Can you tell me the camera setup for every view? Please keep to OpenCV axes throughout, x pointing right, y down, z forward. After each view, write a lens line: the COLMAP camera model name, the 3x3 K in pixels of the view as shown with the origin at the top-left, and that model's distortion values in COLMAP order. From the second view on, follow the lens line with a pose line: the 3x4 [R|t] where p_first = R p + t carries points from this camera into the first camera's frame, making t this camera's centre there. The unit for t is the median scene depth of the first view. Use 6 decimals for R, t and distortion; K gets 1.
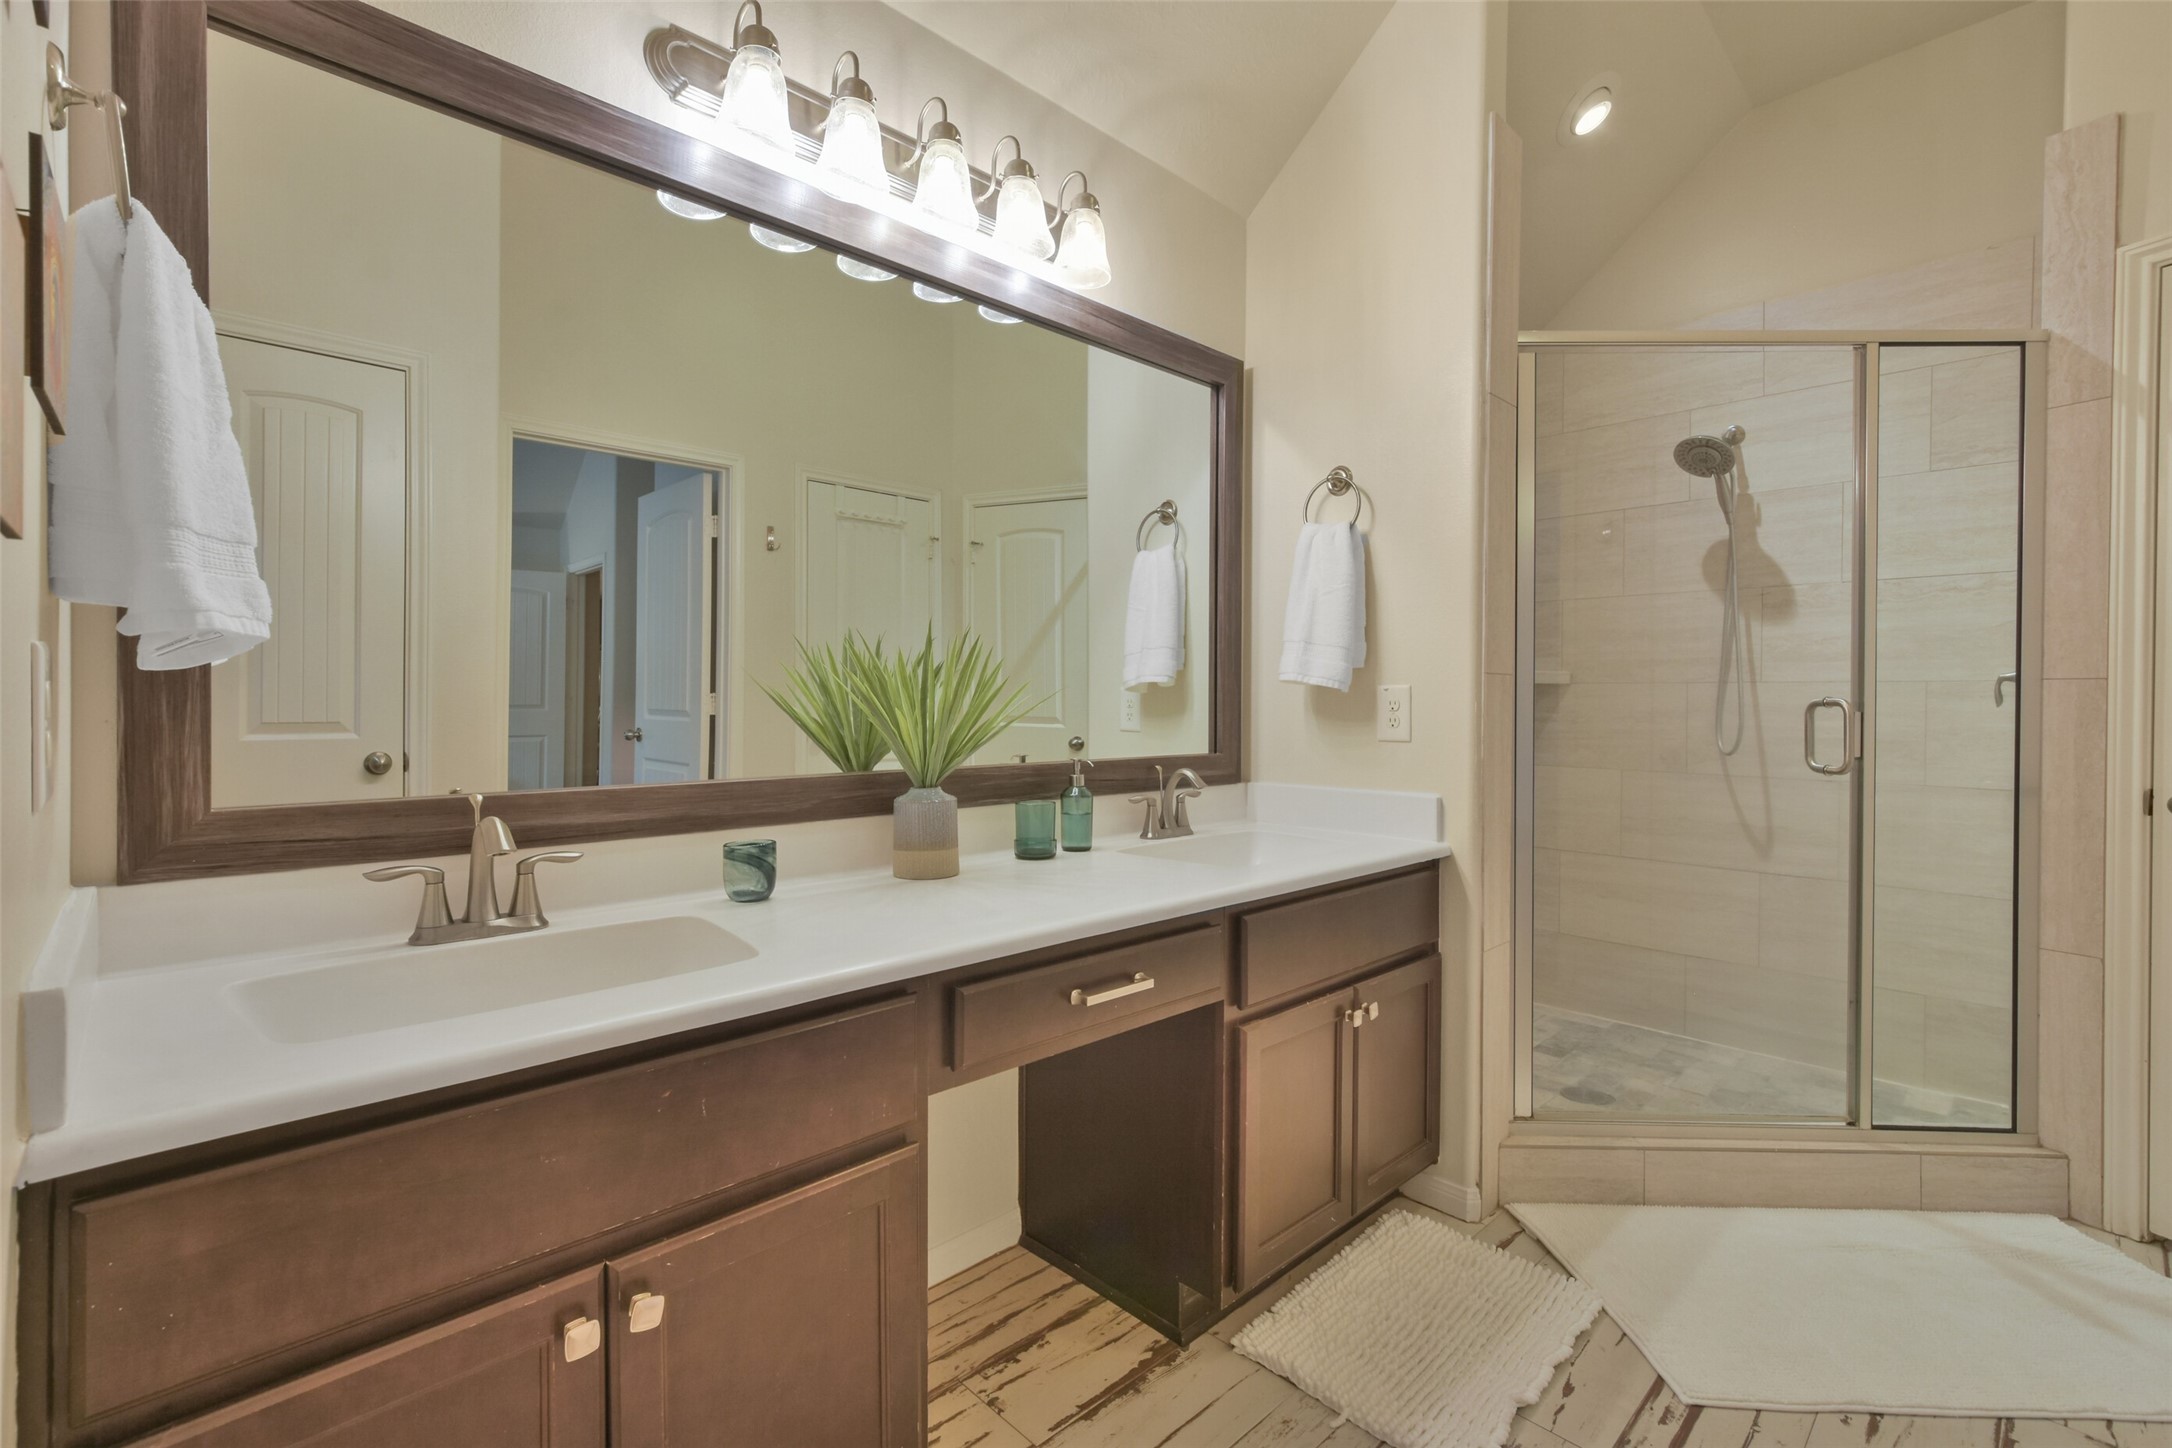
lens RADIAL K [[971.8, 0, 1078.9], [0, 971.8, 712.7], [0, 0, 1]] dist [0.003542, -0.000073]
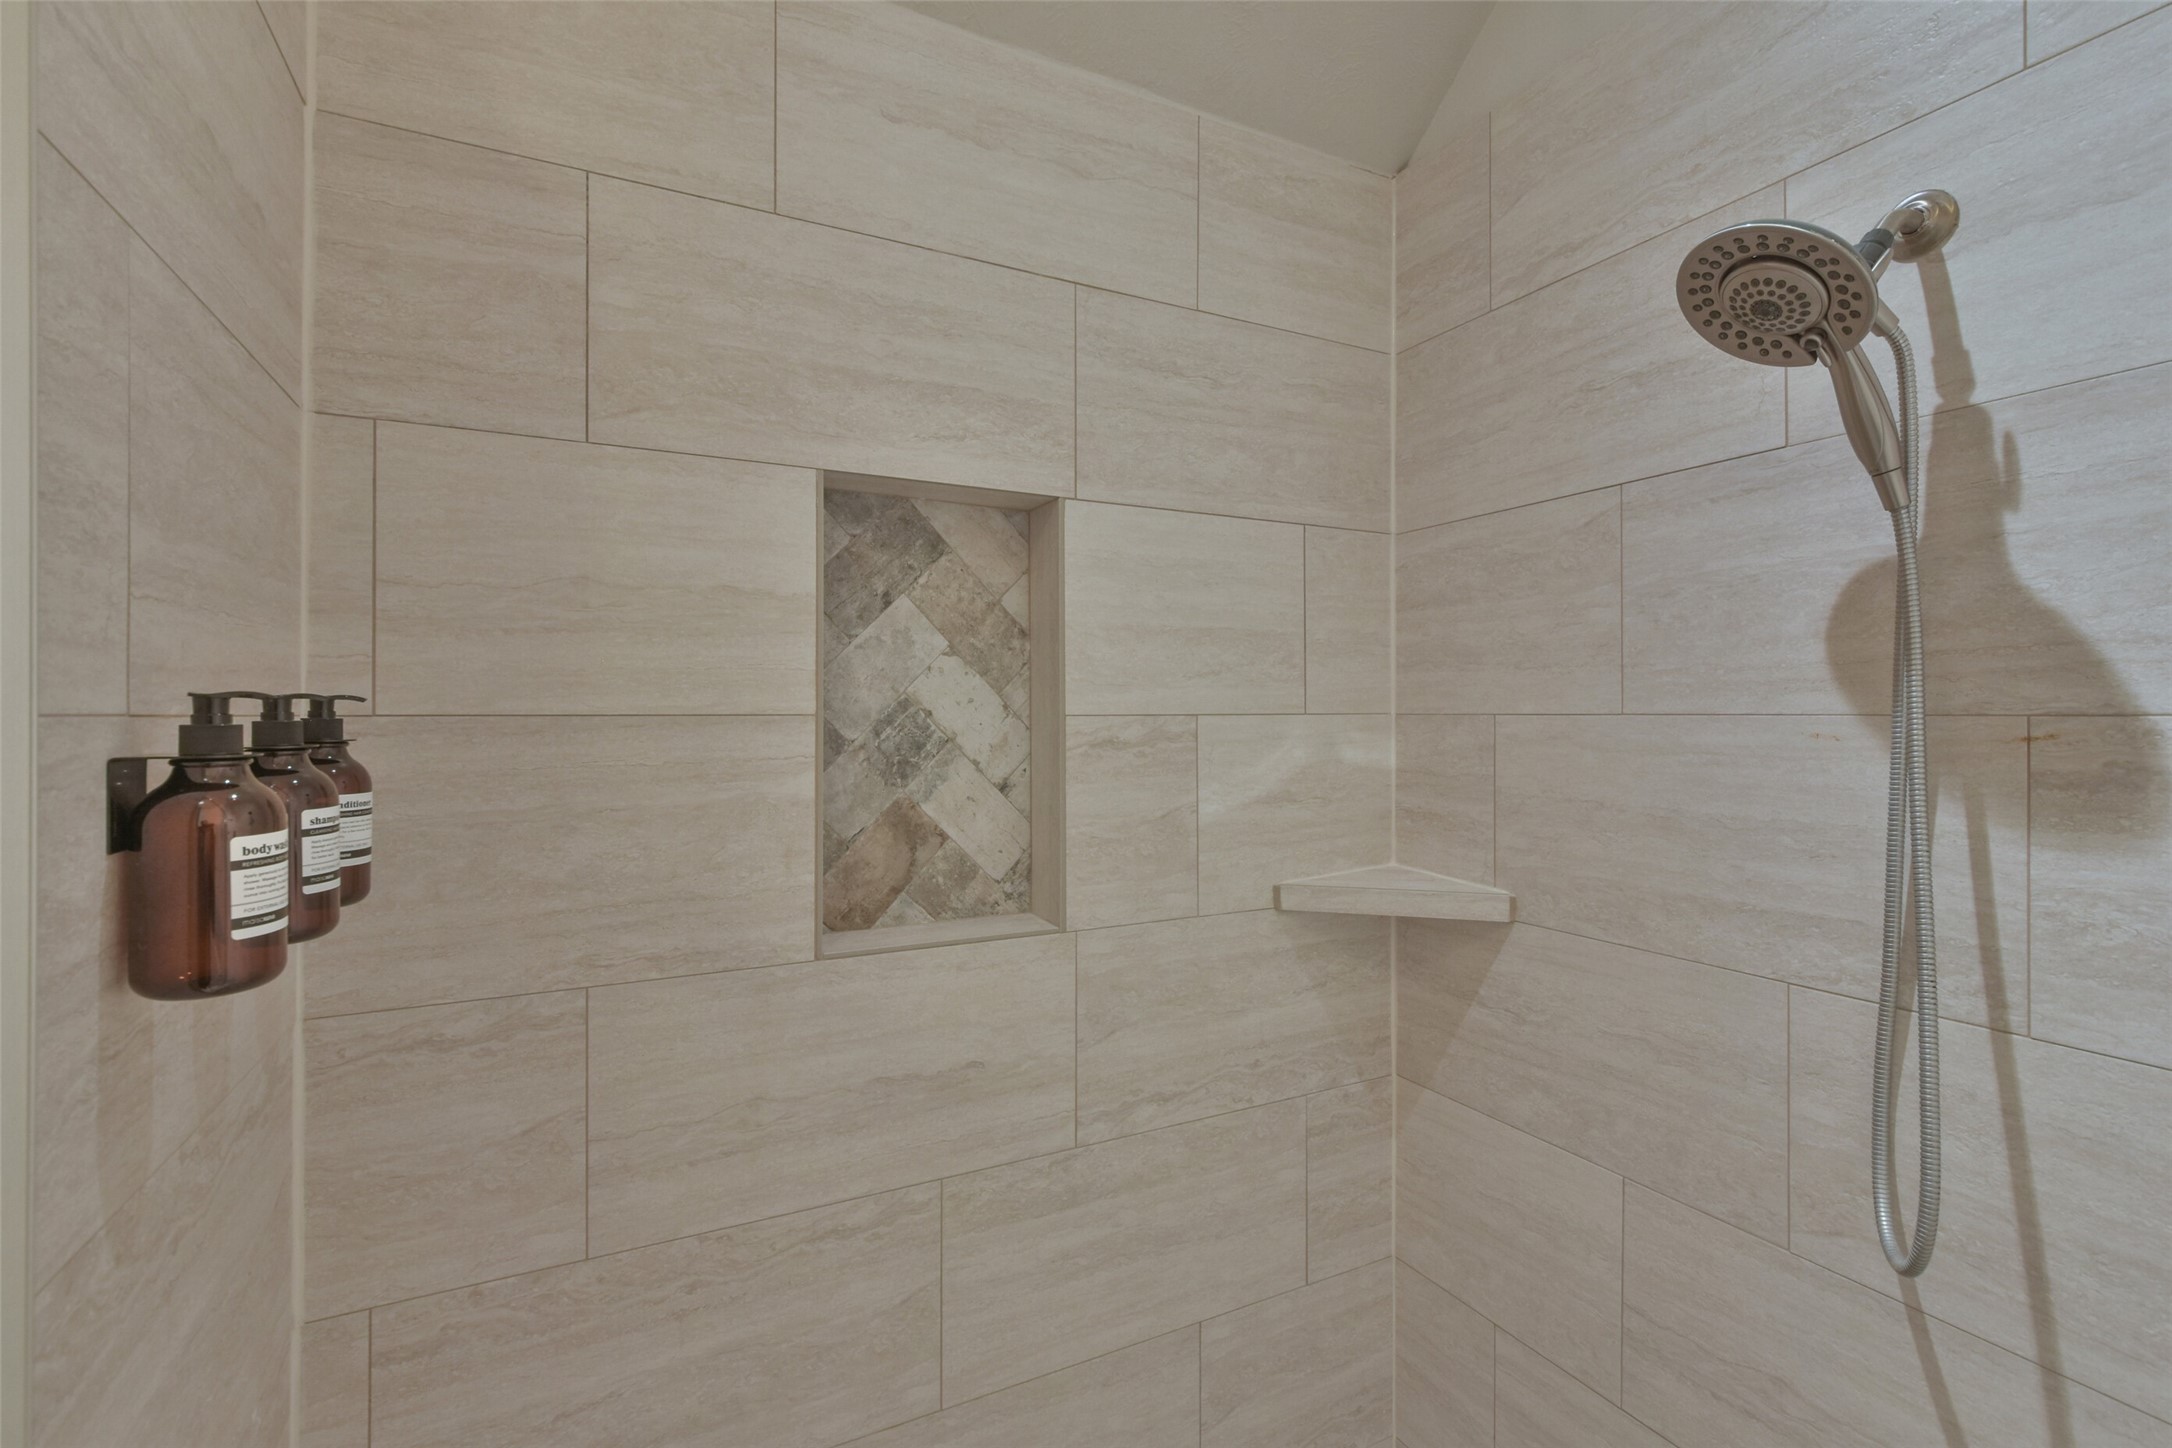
lens RADIAL K [[971.8, 0, 1094.0], [0, 971.8, 725.0], [0, 0, 1]] dist [0.003542, -0.000073]
pose [[0.958935, -0.008314, -0.283504, 0.509816], [0.006527, 0.999952, -0.007246, -0.124516], [0.283550, 0.005098, 0.958944, 0.630658]]
